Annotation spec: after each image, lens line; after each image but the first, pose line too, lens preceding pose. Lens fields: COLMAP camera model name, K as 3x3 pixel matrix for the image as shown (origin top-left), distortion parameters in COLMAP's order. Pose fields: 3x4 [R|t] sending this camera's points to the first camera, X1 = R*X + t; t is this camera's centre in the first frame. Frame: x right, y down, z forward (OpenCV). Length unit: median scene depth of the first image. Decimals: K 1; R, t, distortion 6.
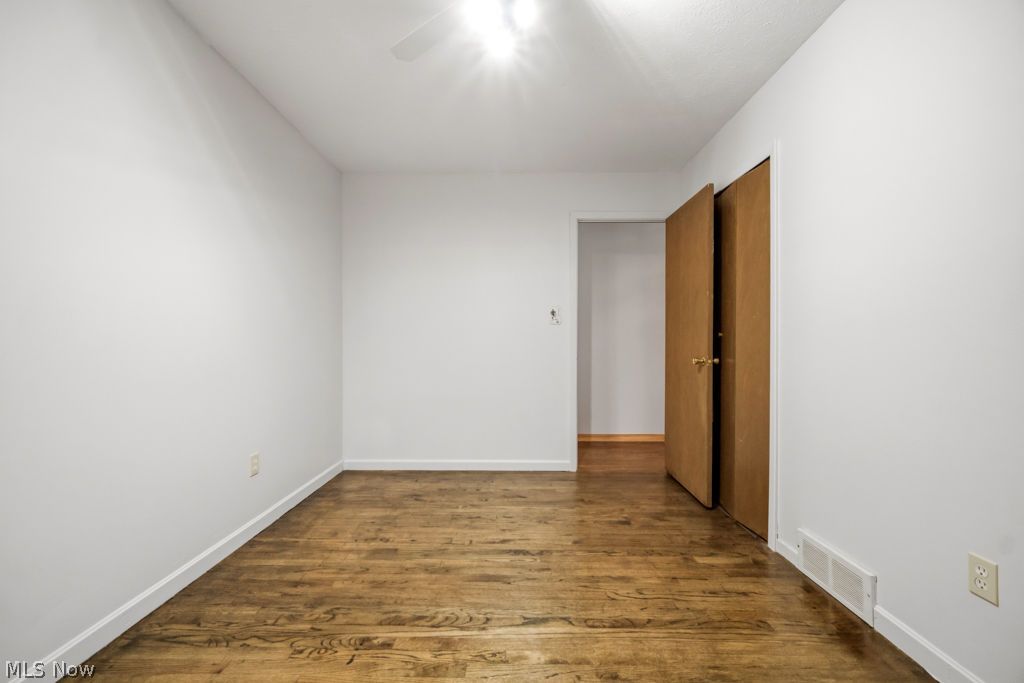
lens RADIAL K [[410.0, 0, 511.5], [0, 410.0, 339.6], [0, 0, 1]] dist [0.000374, -0.000021]
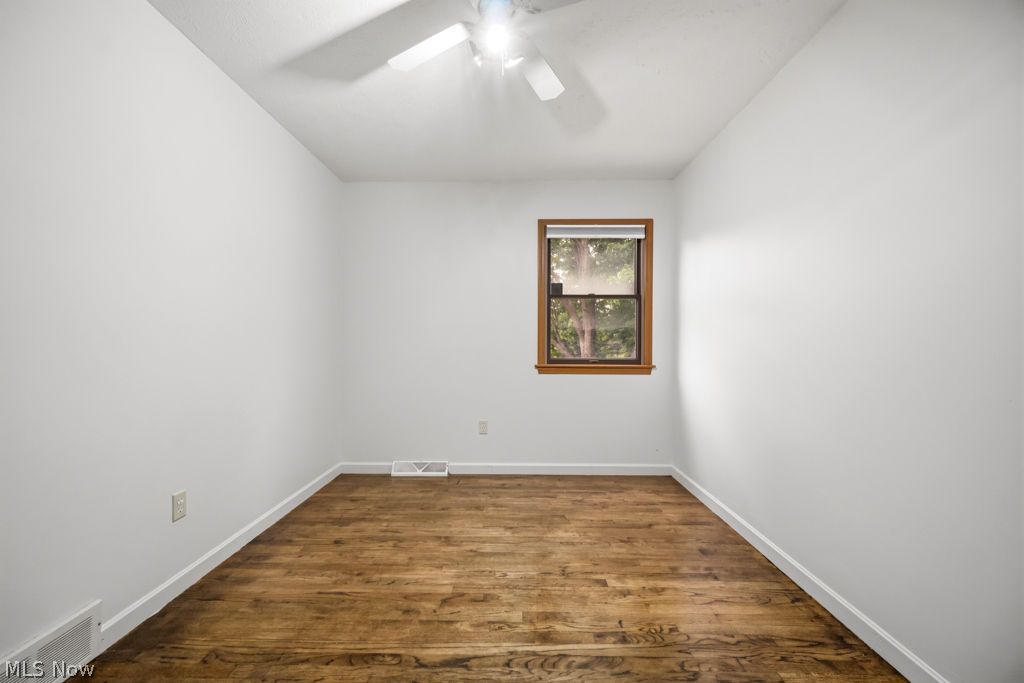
lens RADIAL K [[410.0, 0, 512.8], [0, 410.0, 334.8], [0, 0, 1]] dist [0.000374, -0.000021]
pose [[-0.999971, -0.007496, -0.001358, -0.065046], [-0.007453, 0.999559, -0.028761, -0.013033], [0.001573, -0.028750, -0.999585, 2.010845]]
